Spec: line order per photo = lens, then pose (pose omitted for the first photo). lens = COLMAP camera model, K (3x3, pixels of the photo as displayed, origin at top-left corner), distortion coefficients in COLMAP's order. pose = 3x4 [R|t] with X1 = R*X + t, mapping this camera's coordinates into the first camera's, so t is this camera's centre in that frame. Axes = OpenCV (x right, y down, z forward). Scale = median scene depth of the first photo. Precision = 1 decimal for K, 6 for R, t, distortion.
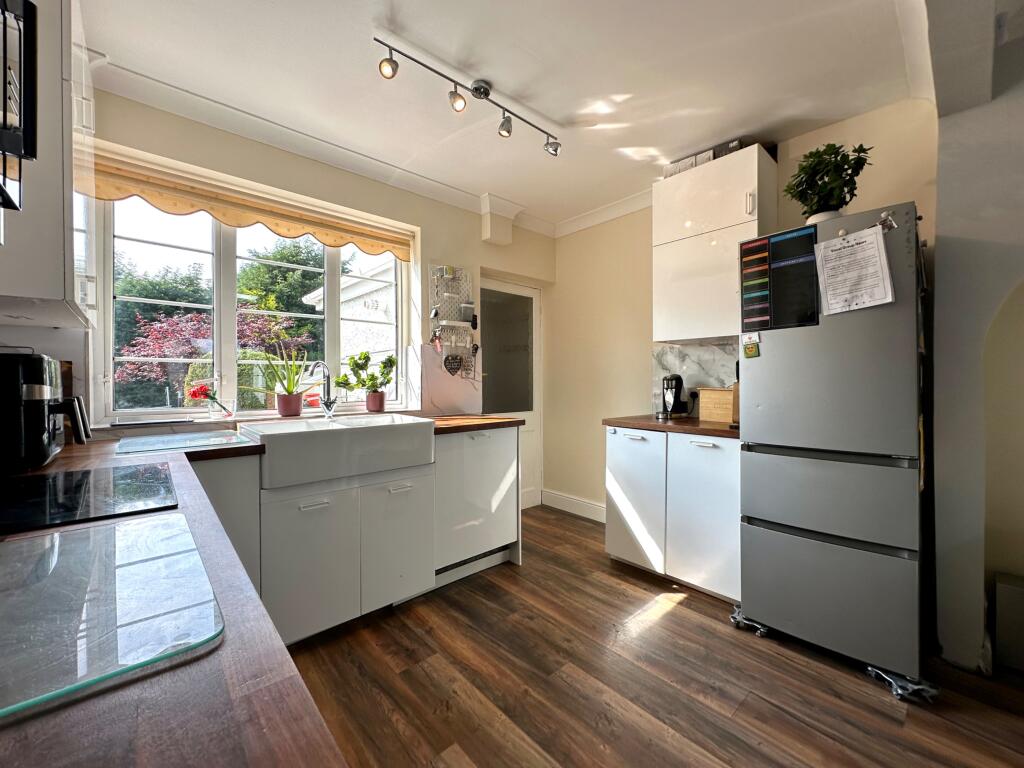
lens RADIAL K [[412.6, 0, 512.0], [0, 412.6, 384.0], [0, 0, 1]] dist [0.000261, 0.000053]
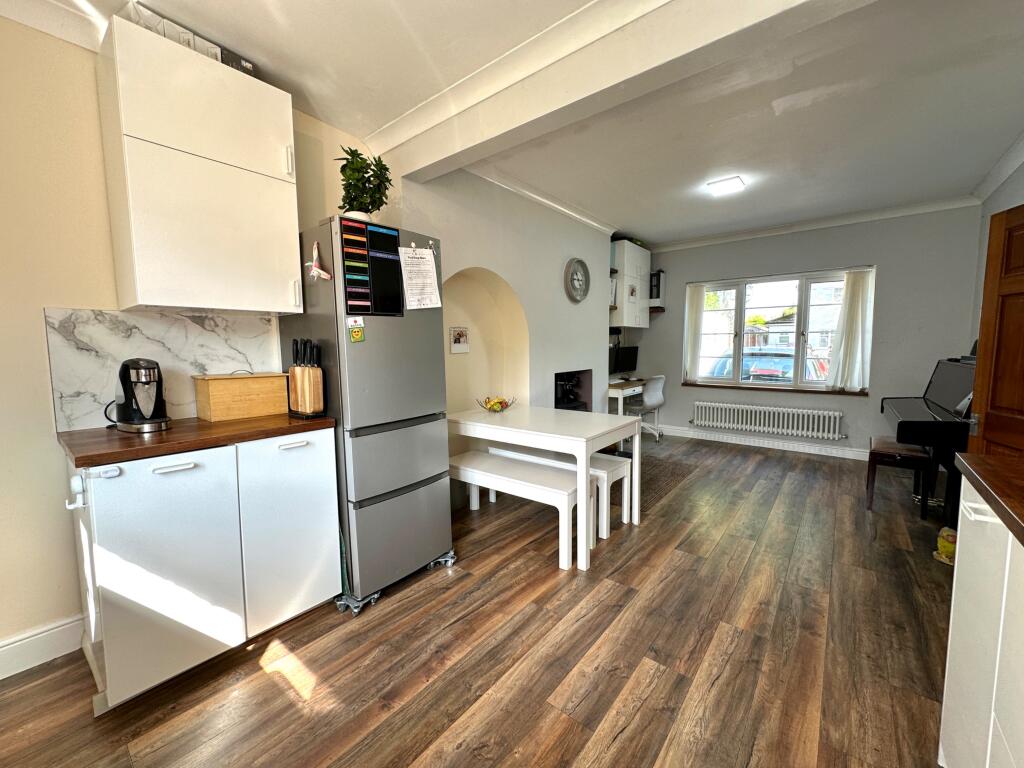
lens RADIAL K [[412.6, 0, 512.0], [0, 412.6, 384.0], [0, 0, 1]] dist [0.000261, 0.000053]
pose [[-0.157096, -0.086031, 0.983829, -0.452895], [0.019316, 0.995740, 0.090157, -0.045198], [-0.987394, 0.033167, -0.154765, 0.790619]]
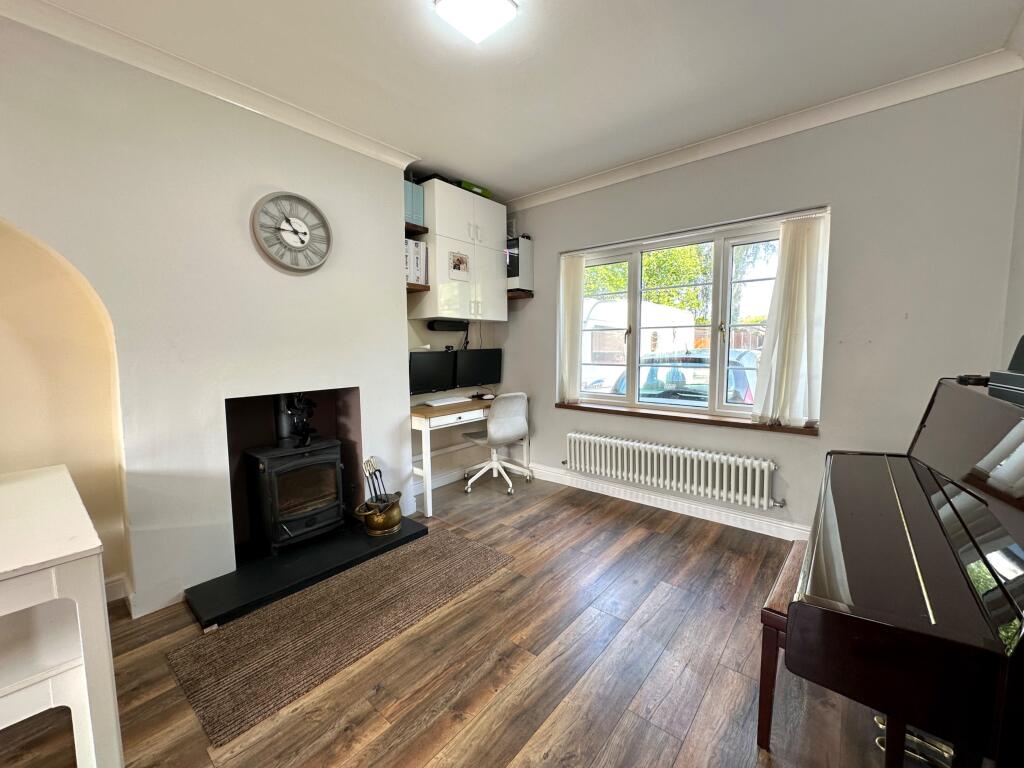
lens RADIAL K [[420.7, 0, 515.6], [0, 420.7, 377.8], [0, 0, 1]] dist [0.032531, -0.000015]
pose [[-0.142963, -0.065688, 0.987546, -0.381454], [0.020437, 0.997386, 0.069301, -0.043571], [-0.989517, 0.030090, -0.141247, 0.679753]]
